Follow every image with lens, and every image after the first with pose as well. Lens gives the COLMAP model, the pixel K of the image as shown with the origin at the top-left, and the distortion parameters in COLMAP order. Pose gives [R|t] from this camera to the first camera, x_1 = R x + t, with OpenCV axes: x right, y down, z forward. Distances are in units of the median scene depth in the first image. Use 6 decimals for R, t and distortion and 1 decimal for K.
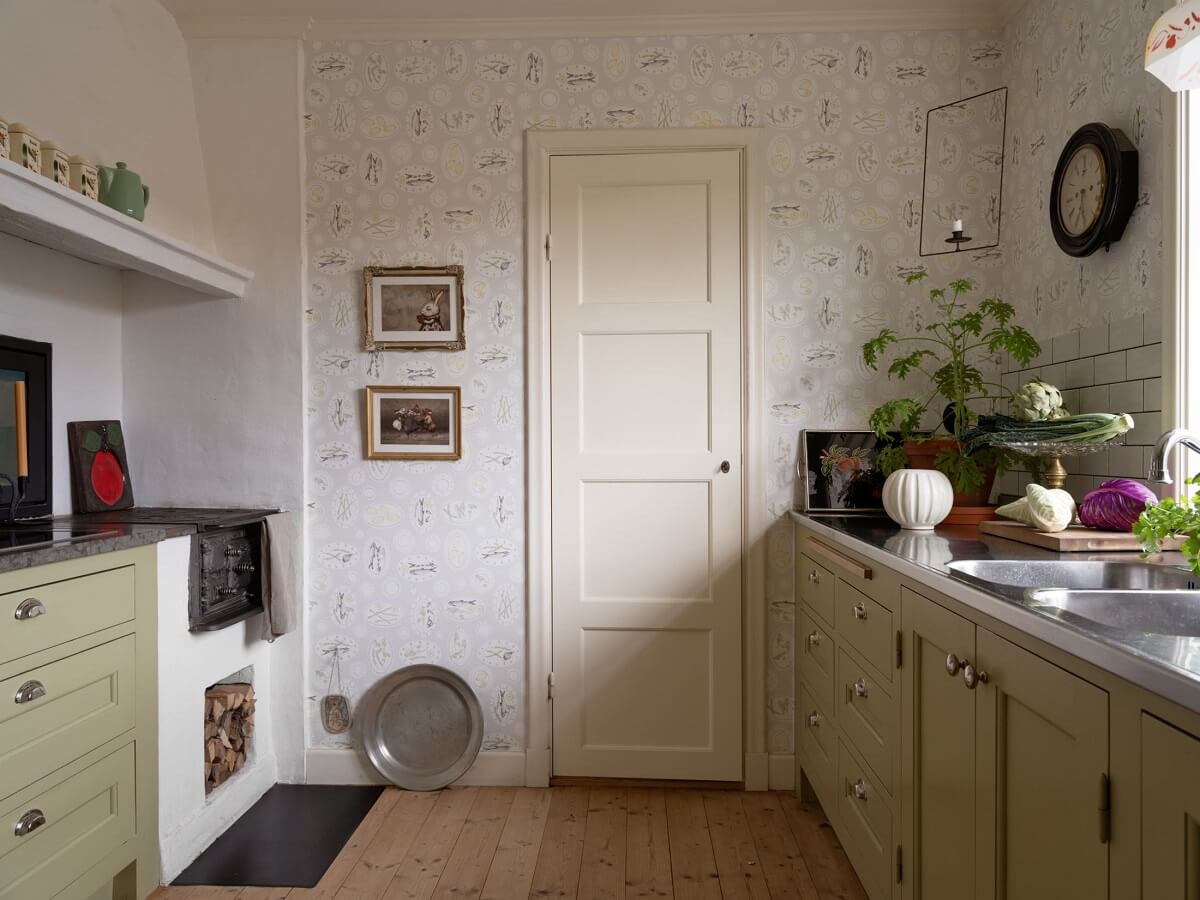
lens RADIAL K [[902.7, 0, 600.0], [0, 902.7, 450.0], [0, 0, 1]] dist [0.020426, -0.000743]
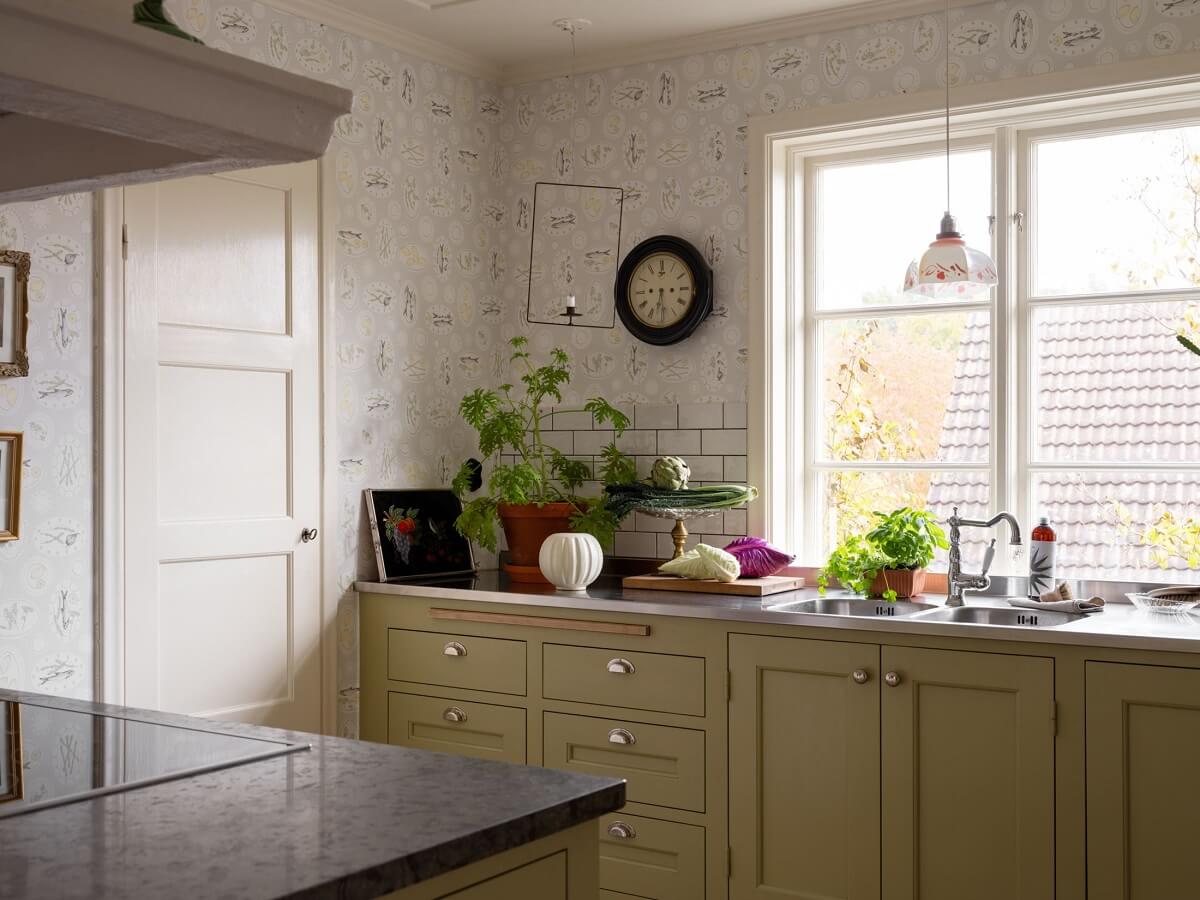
lens RADIAL K [[1455.6, 0, 600.0], [0, 1455.6, 450.0], [0, 0, 1]] dist [0.024844, 0.020278]
pose [[0.526665, 0.009163, 0.850023, -0.846680], [-0.001107, 0.999948, -0.010093, -0.045897], [-0.850072, 0.004375, 0.526648, 0.061022]]
